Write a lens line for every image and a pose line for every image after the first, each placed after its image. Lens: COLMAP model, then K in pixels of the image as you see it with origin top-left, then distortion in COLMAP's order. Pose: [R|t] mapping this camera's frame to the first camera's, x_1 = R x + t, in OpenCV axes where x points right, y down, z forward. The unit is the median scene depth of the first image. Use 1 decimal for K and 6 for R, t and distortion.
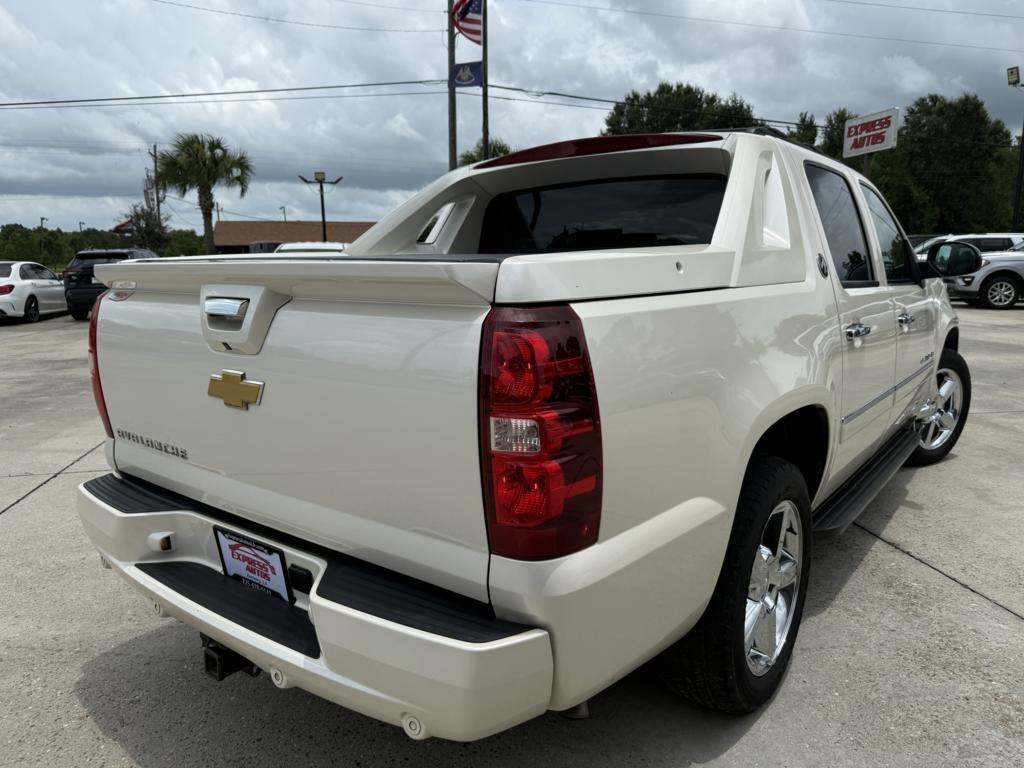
lens RADIAL K [[730.6, 0, 518.2], [0, 730.6, 388.3], [0, 0, 1]] dist [0.035545, -0.049030]
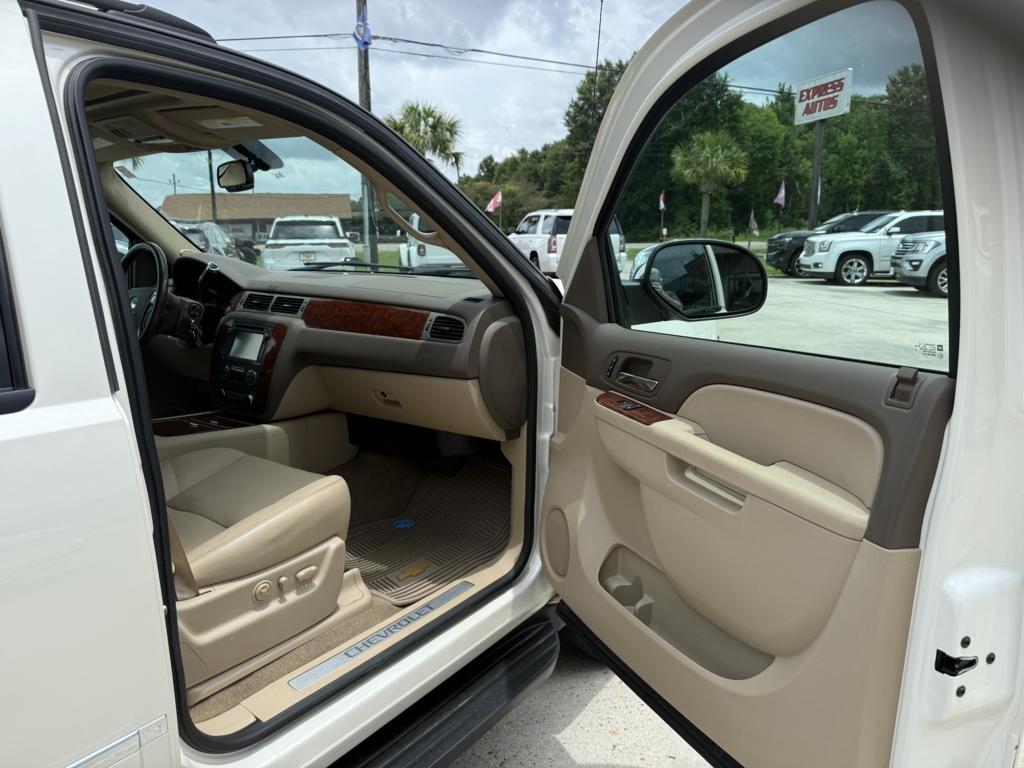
lens RADIAL K [[730.6, 0, 516.6], [0, 730.6, 395.2], [0, 0, 1]] dist [0.035545, -0.049030]
pose [[0.999814, 0.000052, 0.019292, 0.088442], [-0.000881, 0.999077, 0.042944, -0.021113], [-0.019272, -0.042953, 0.998891, 0.093158]]
